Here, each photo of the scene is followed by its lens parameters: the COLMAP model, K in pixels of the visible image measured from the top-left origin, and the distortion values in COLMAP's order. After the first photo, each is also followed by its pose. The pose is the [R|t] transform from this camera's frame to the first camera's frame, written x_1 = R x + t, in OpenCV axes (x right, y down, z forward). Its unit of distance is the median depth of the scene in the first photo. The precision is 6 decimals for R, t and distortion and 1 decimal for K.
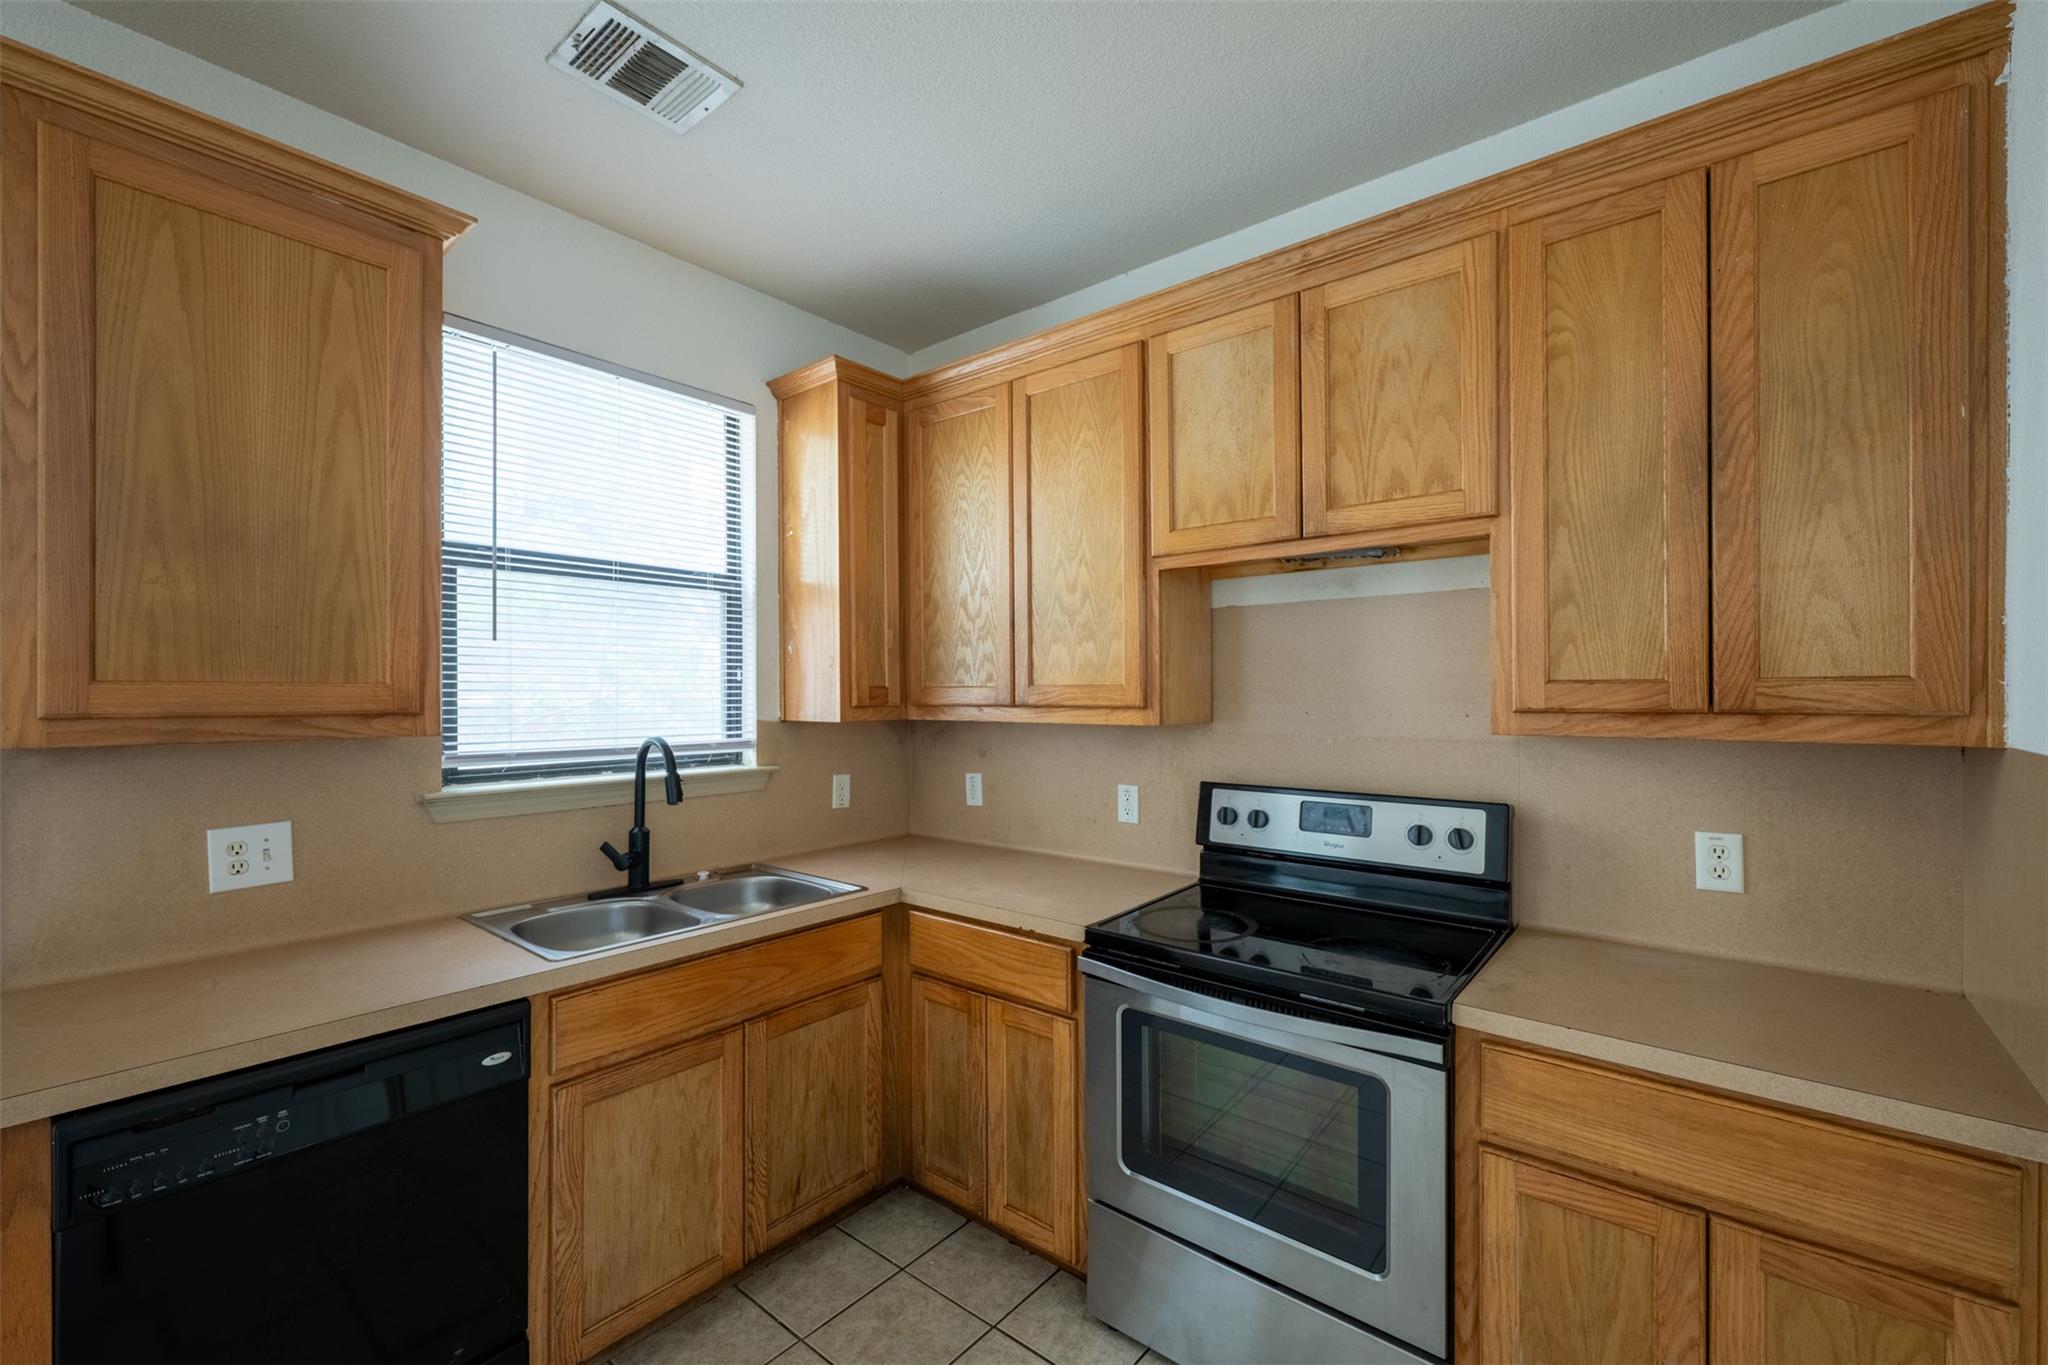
lens RADIAL K [[839.0, 0, 1012.9], [0, 839.0, 698.0], [0, 0, 1]] dist [0.004084, -0.000578]
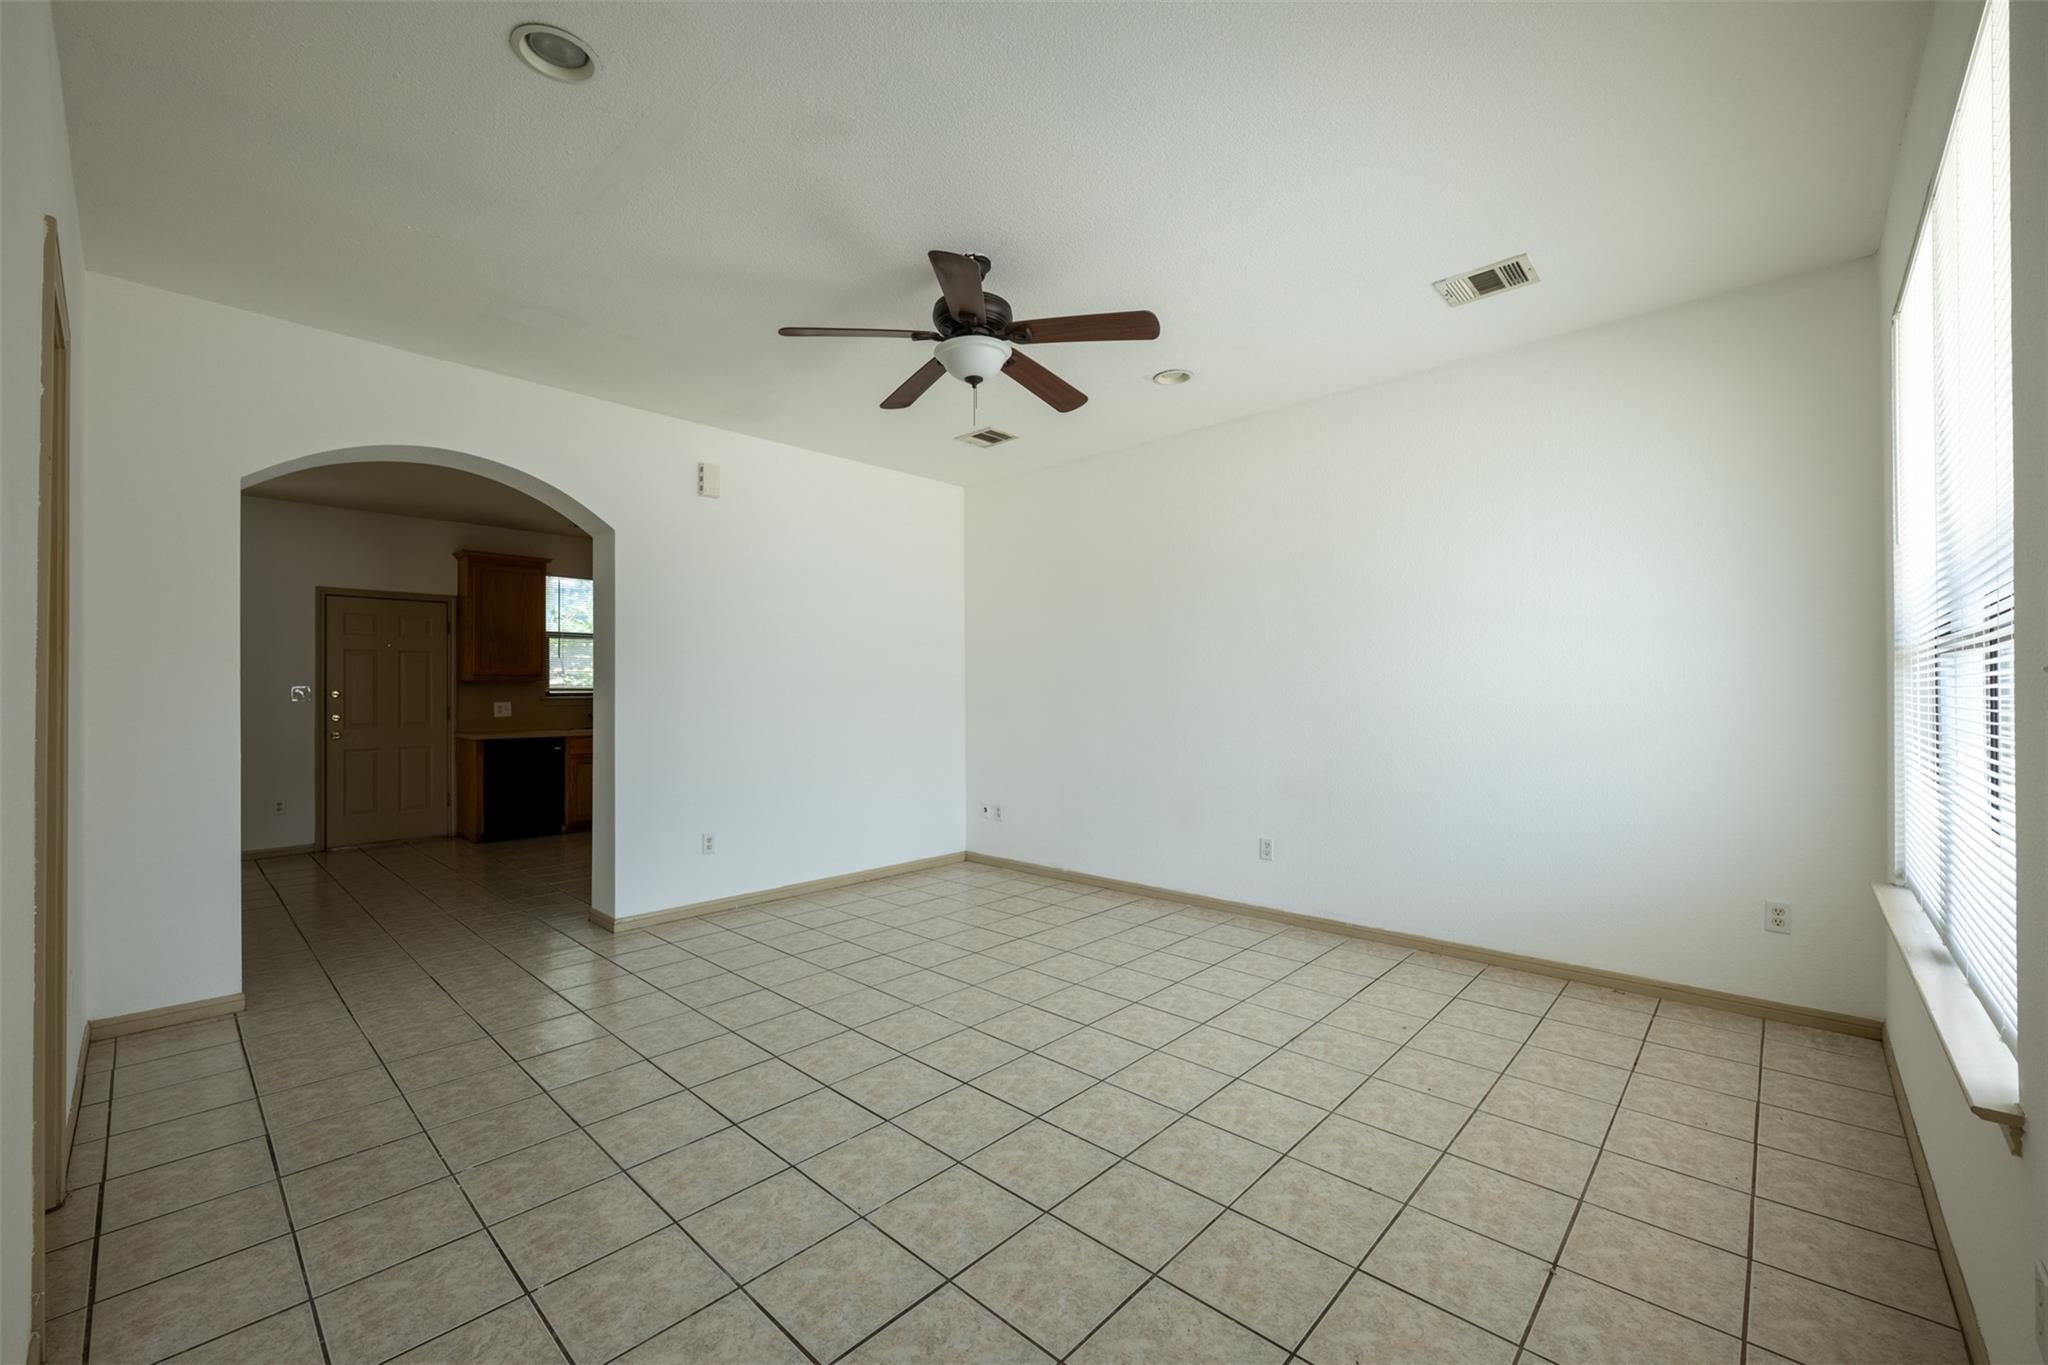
lens RADIAL K [[811.3, 0, 1044.0], [0, 811.3, 709.2], [0, 0, 1]] dist [0.002729, -0.000806]
pose [[0.999136, -0.001695, -0.041520, 1.967168], [0.002262, 0.999905, 0.013599, 0.130990], [0.041493, -0.013681, 0.999045, -2.935043]]
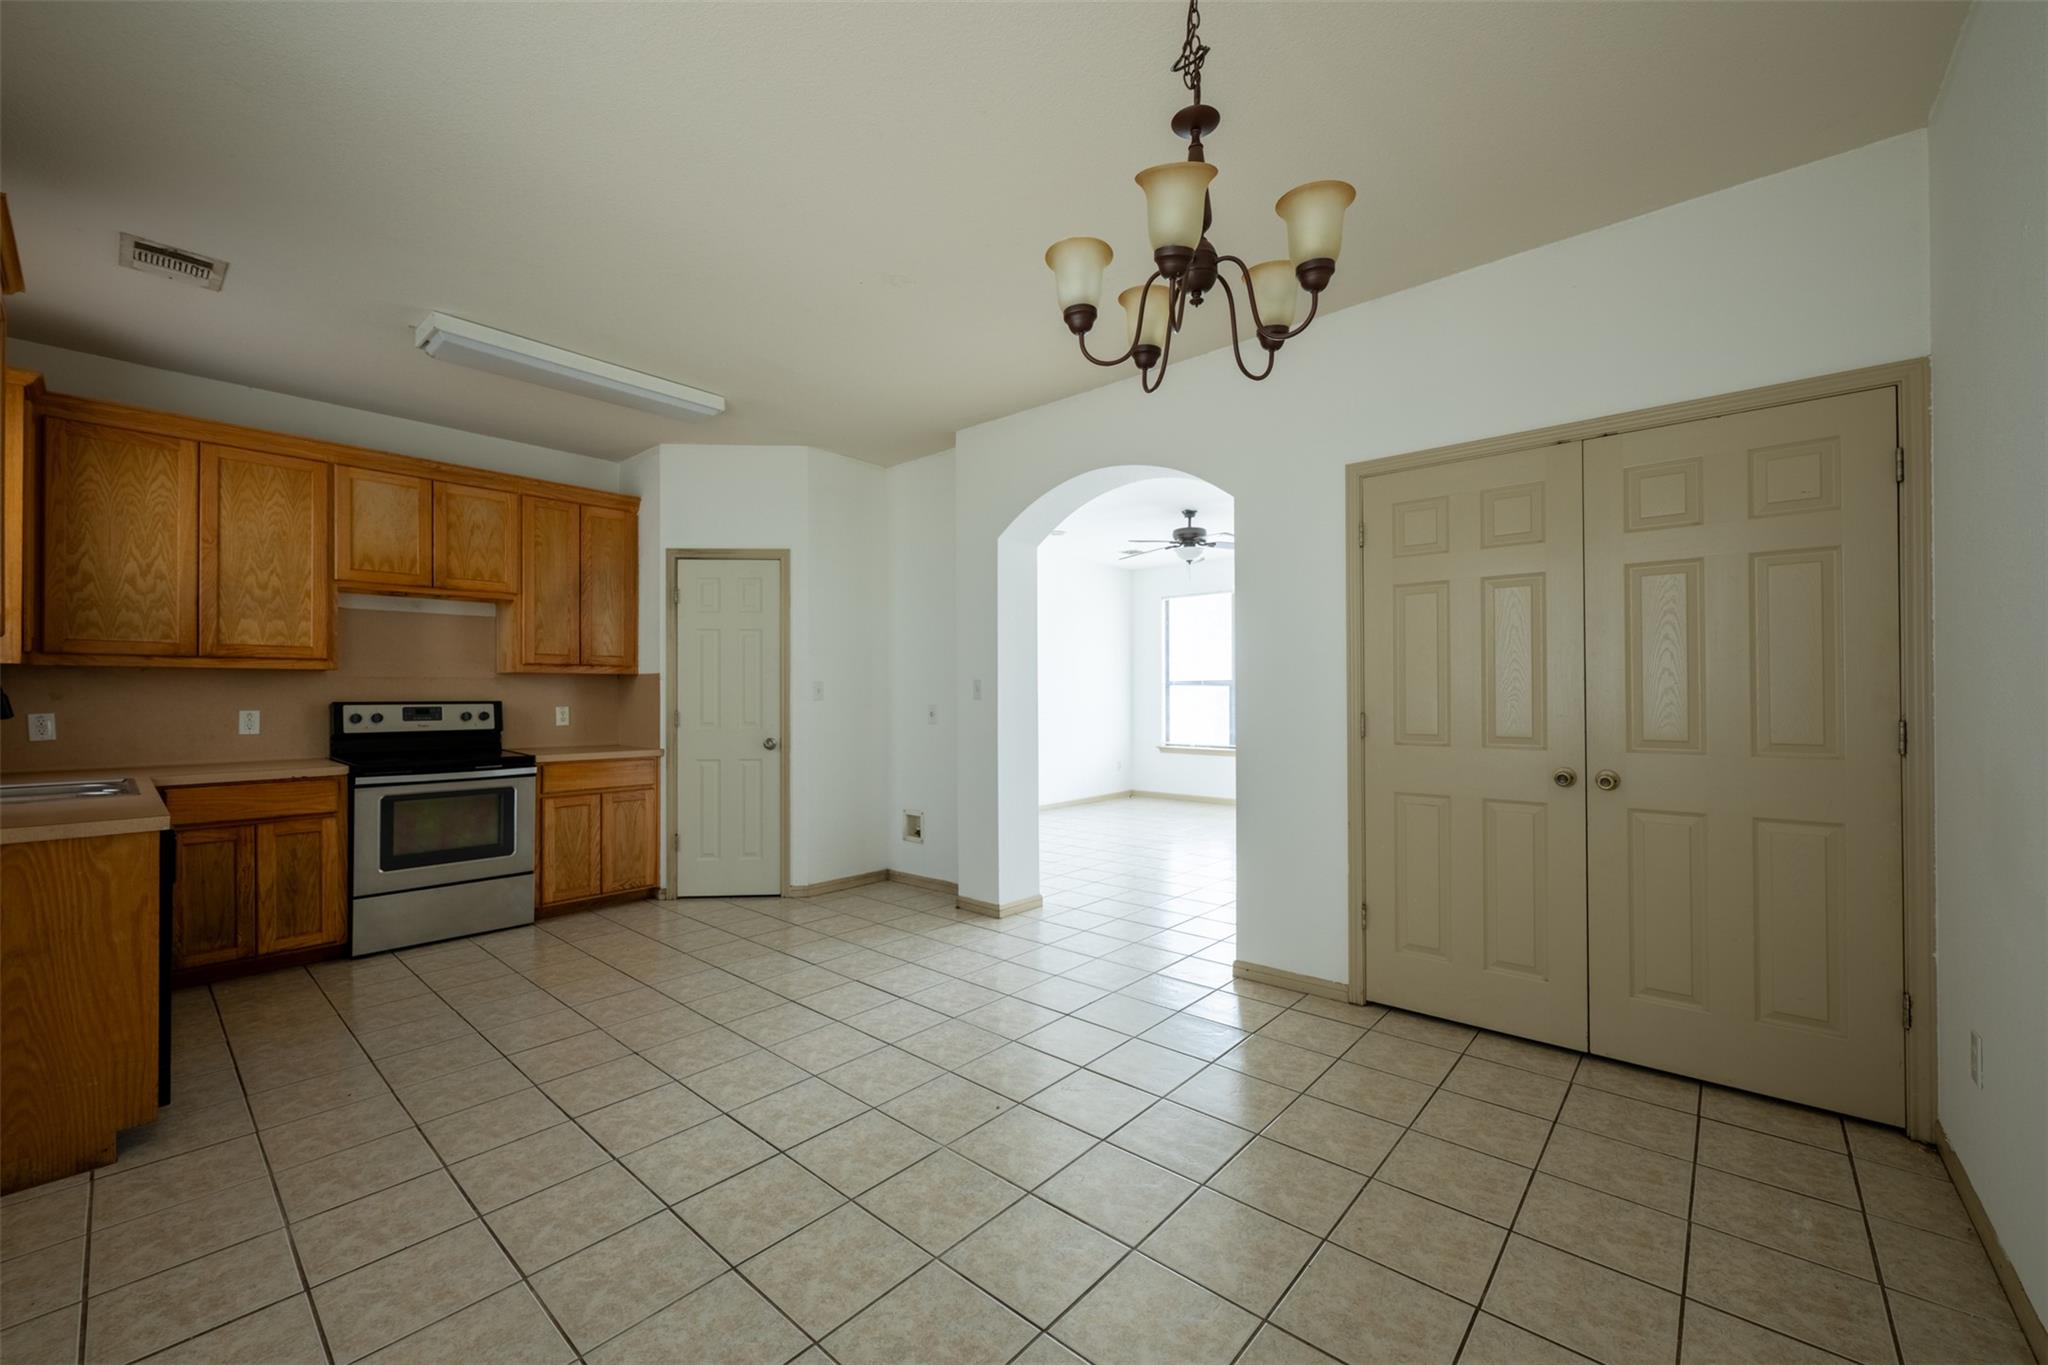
lens RADIAL K [[811.3, 0, 1048.6], [0, 811.3, 674.4], [0, 0, 1]] dist [0.002729, -0.000806]
pose [[-0.003875, 0.026689, 0.999636, -1.958176], [0.011282, 0.999581, -0.026644, 0.131252], [-0.999929, 0.011174, -0.004174, -0.695599]]
